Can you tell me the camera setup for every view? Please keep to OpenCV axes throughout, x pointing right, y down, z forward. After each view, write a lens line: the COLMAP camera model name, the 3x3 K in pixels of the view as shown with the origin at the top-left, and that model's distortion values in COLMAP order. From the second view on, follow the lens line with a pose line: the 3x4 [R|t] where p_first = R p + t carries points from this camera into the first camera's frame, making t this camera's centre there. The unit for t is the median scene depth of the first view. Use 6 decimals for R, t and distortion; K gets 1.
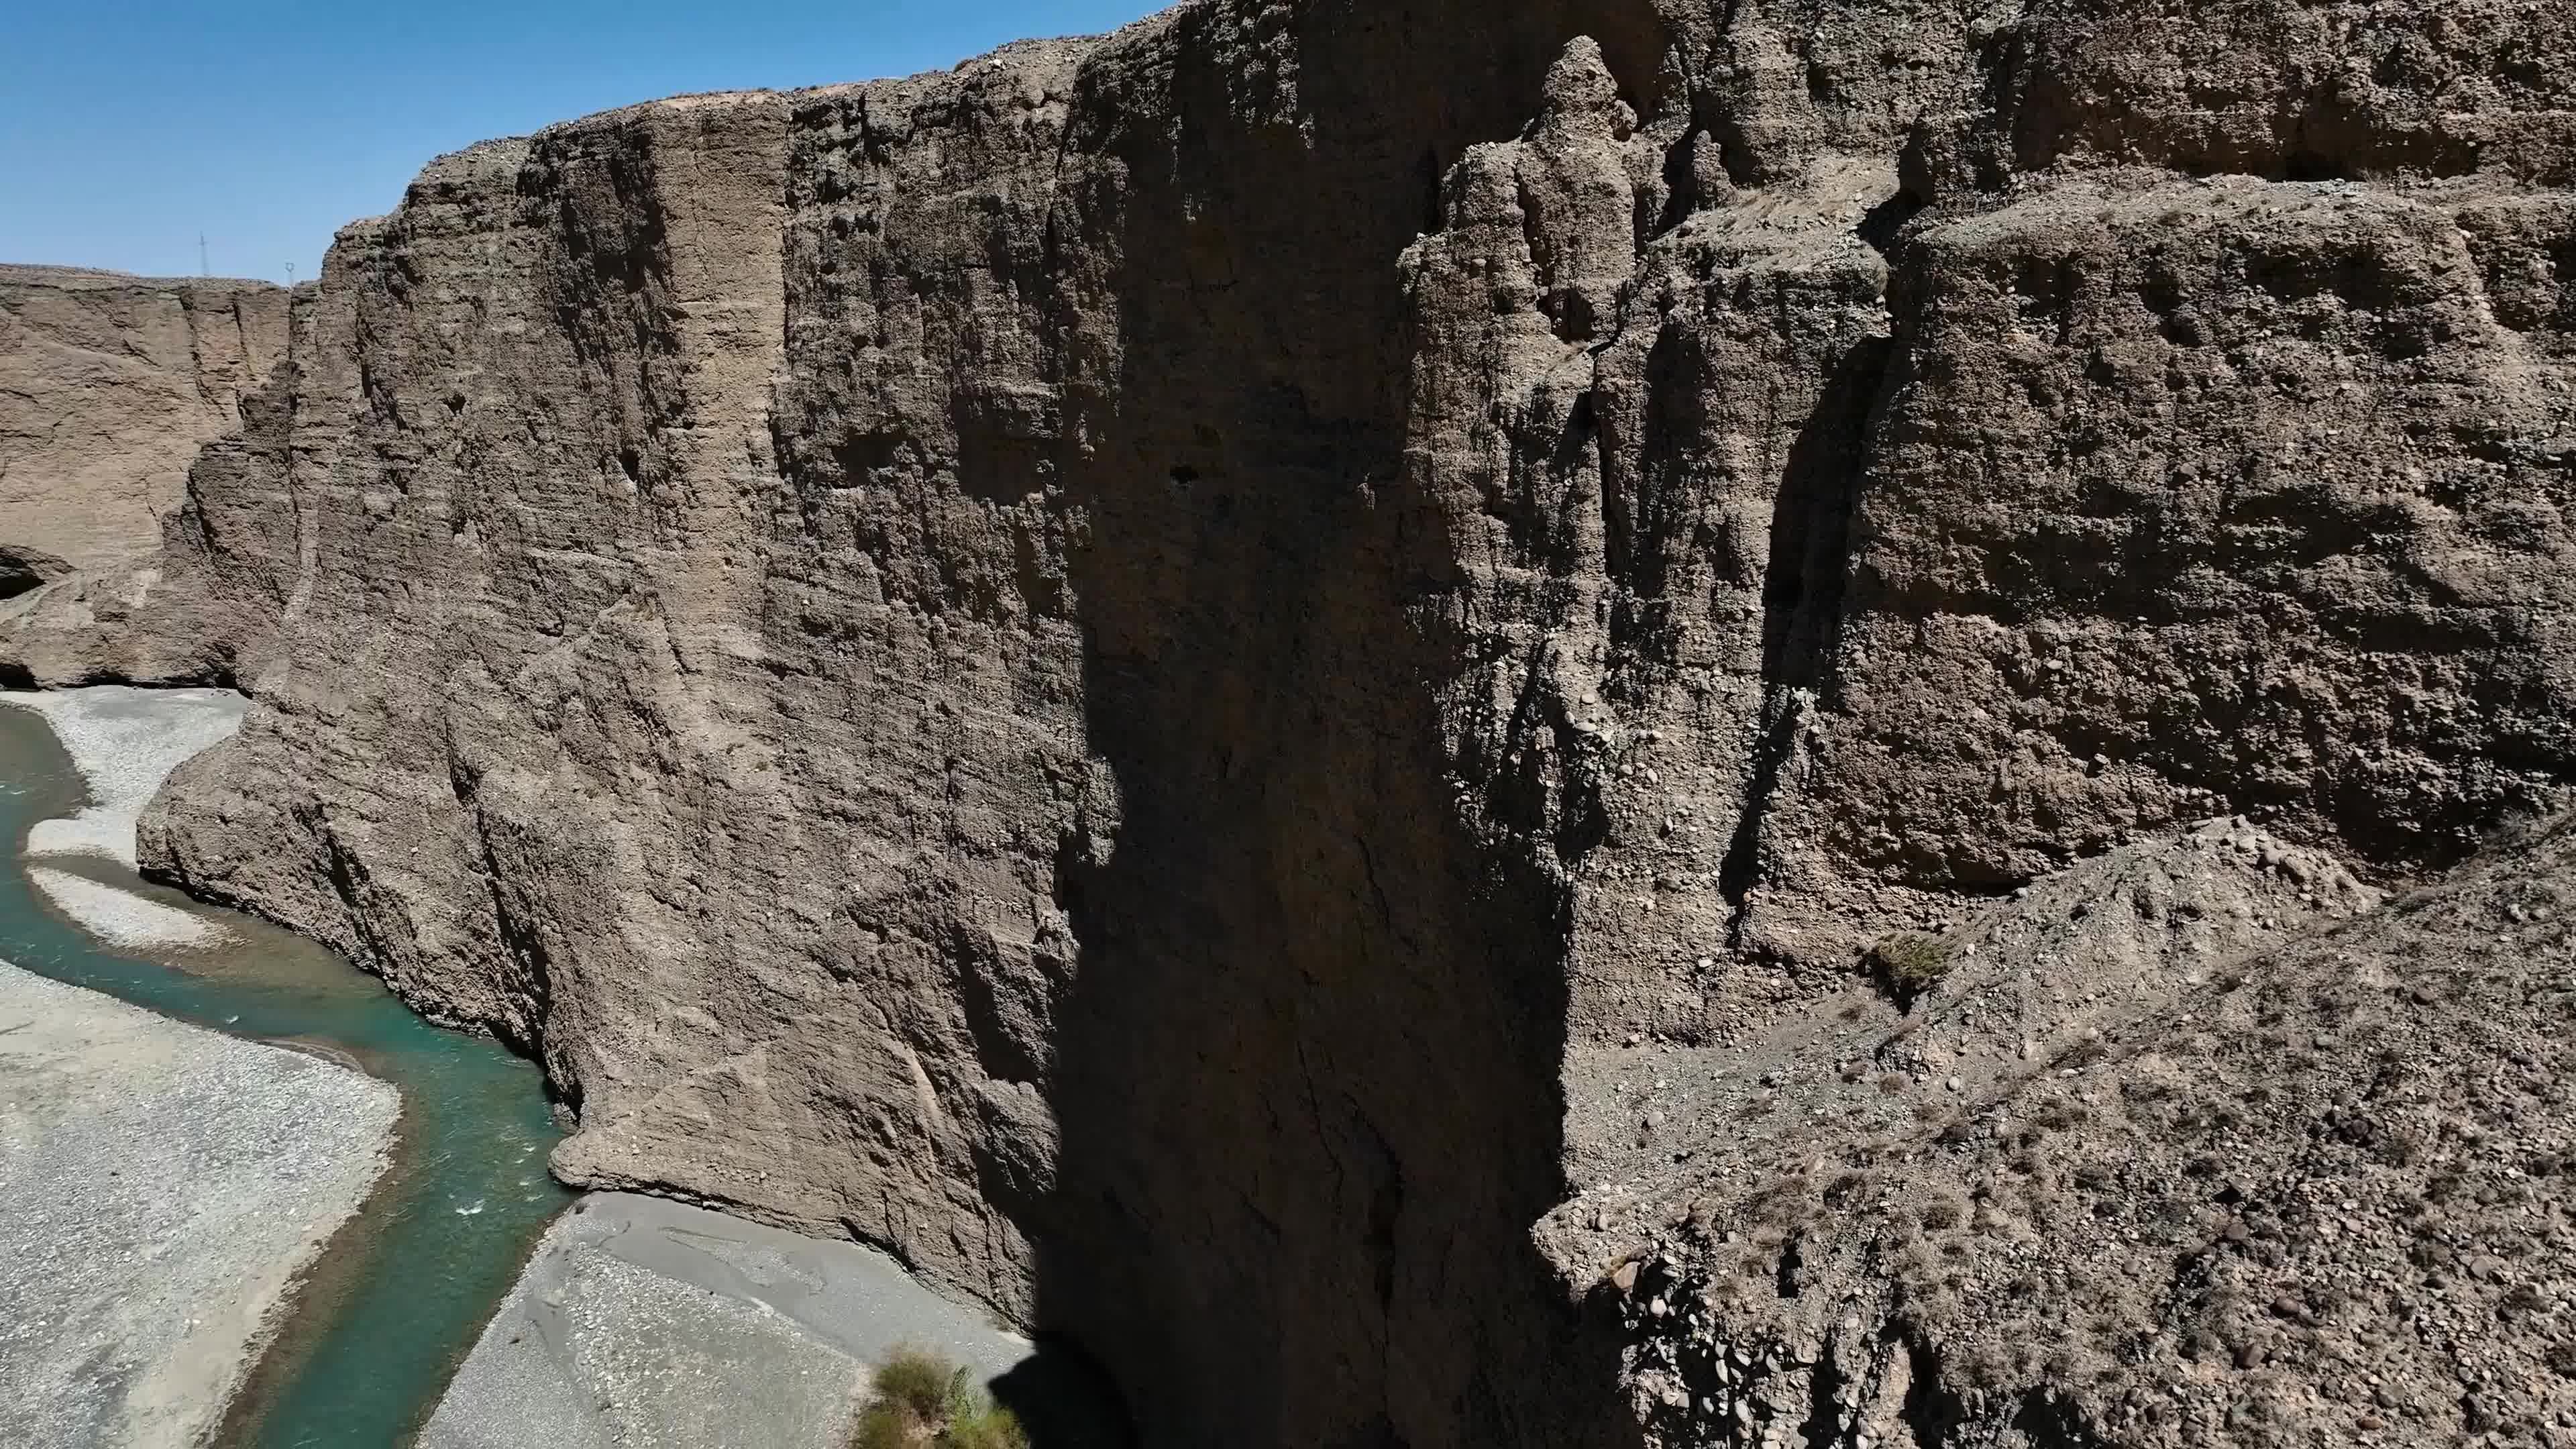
lens RADIAL K [[1816.2, 0, 1296.8], [0, 1816.2, 702.2], [0, 0, 1]] dist [0.000785, 0.013929]
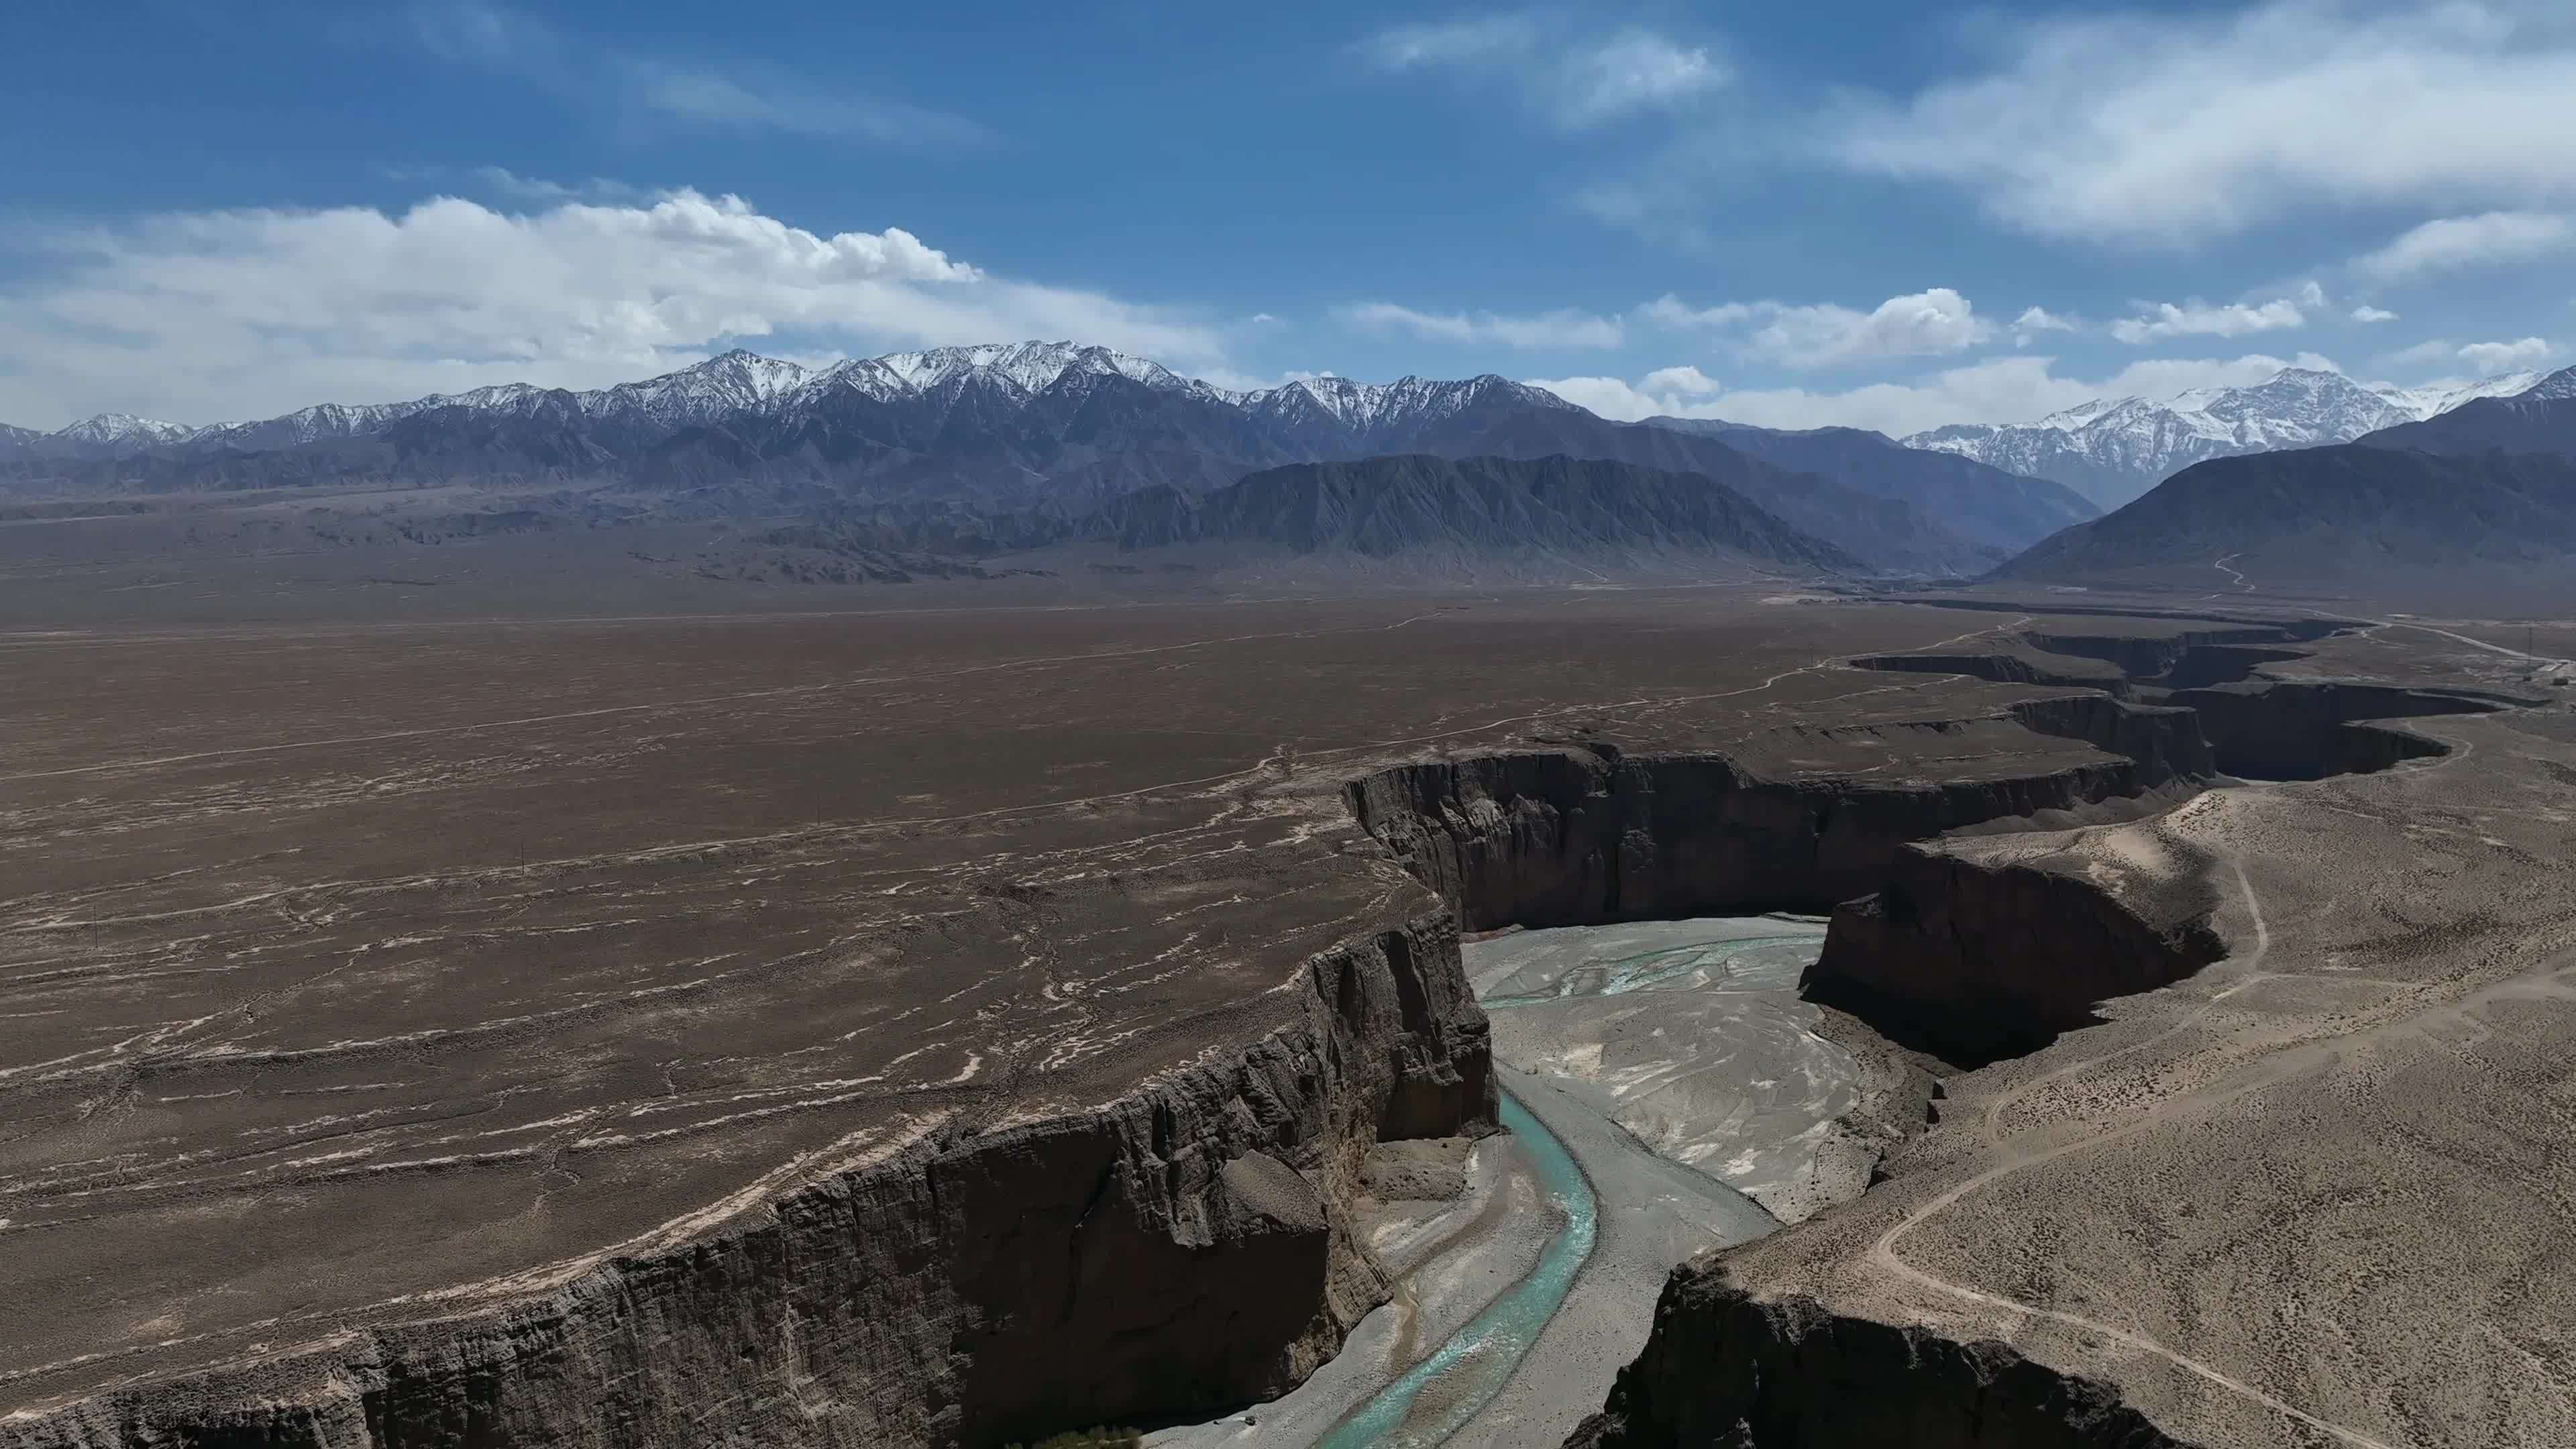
lens RADIAL K [[1816.2, 0, 1293.0], [0, 1816.2, 714.1], [0, 0, 1]] dist [0.000785, 0.013929]
pose [[-0.240526, -0.065803, 0.968410, -2.627408], [0.198880, 0.973191, 0.115524, -1.017647], [-0.950049, 0.220384, -0.220991, 0.533090]]
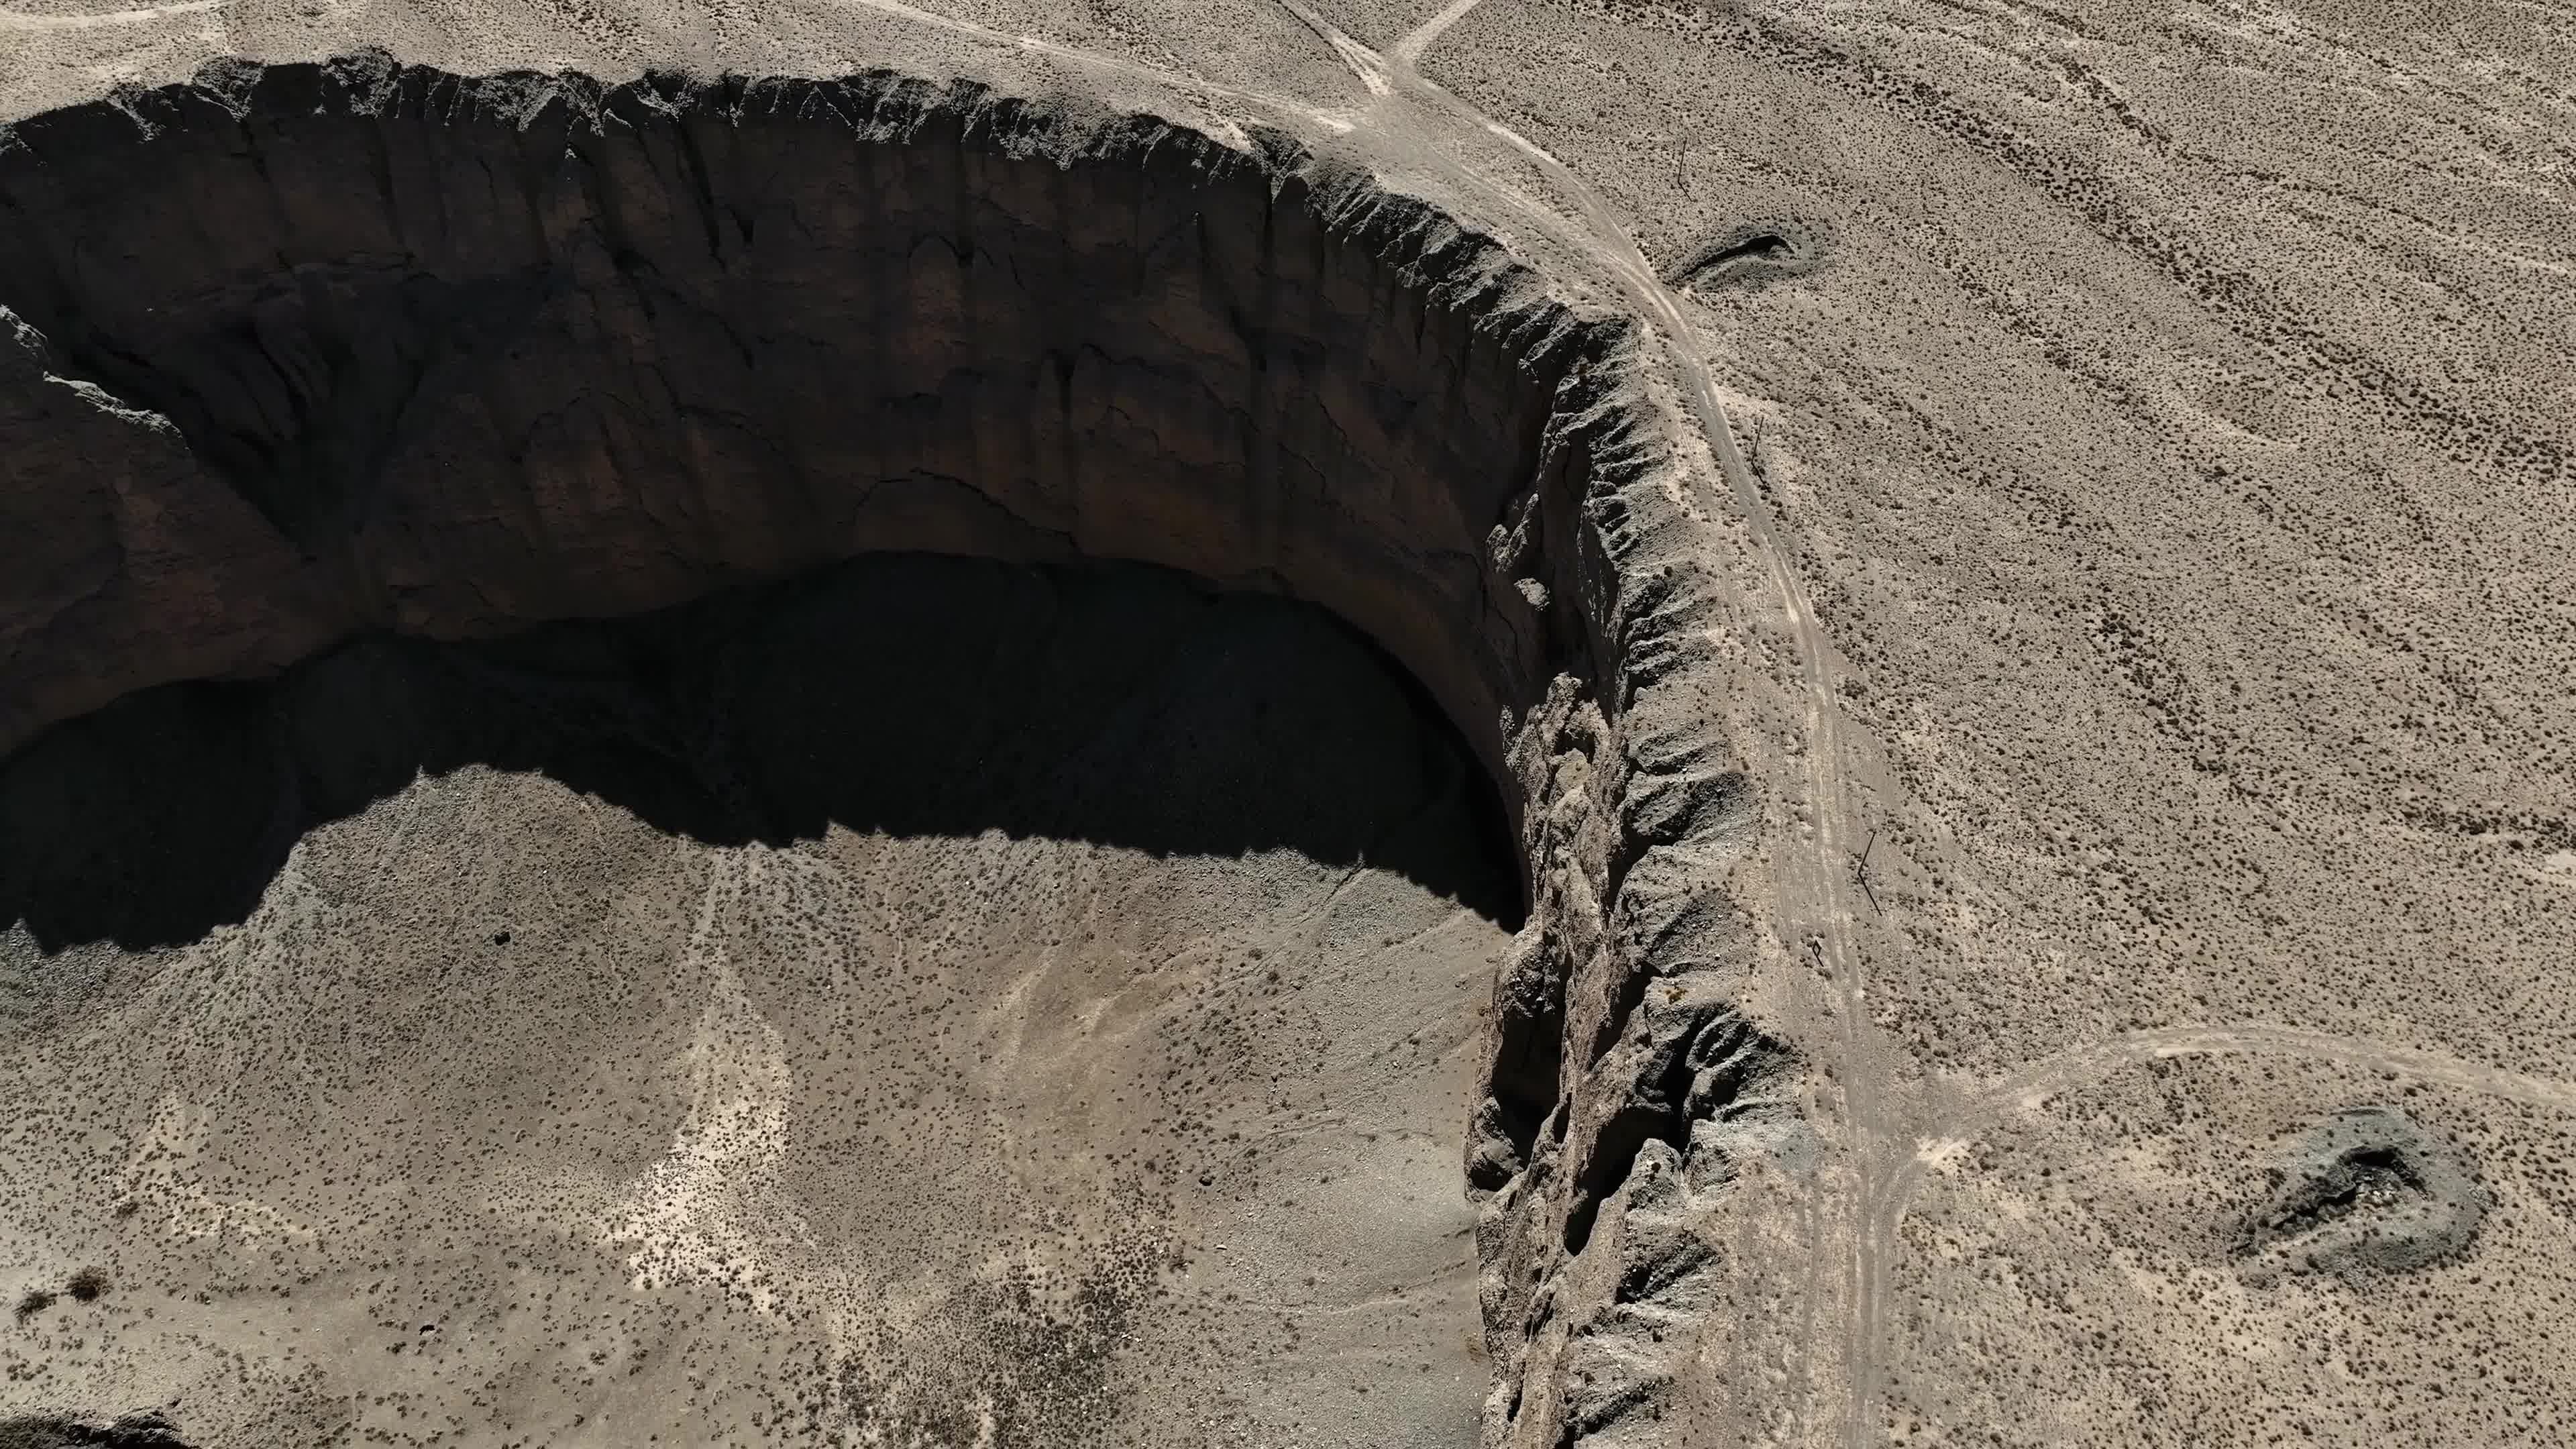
lens RADIAL K [[1816.2, 0, 1297.4], [0, 1816.2, 719.8], [0, 0, 1]] dist [0.000785, 0.013929]
pose [[-0.973981, -0.166942, 0.153267, -2.271387], [0.051213, 0.496664, 0.866431, -1.035520], [-0.220766, 0.851737, -0.475192, 0.574002]]
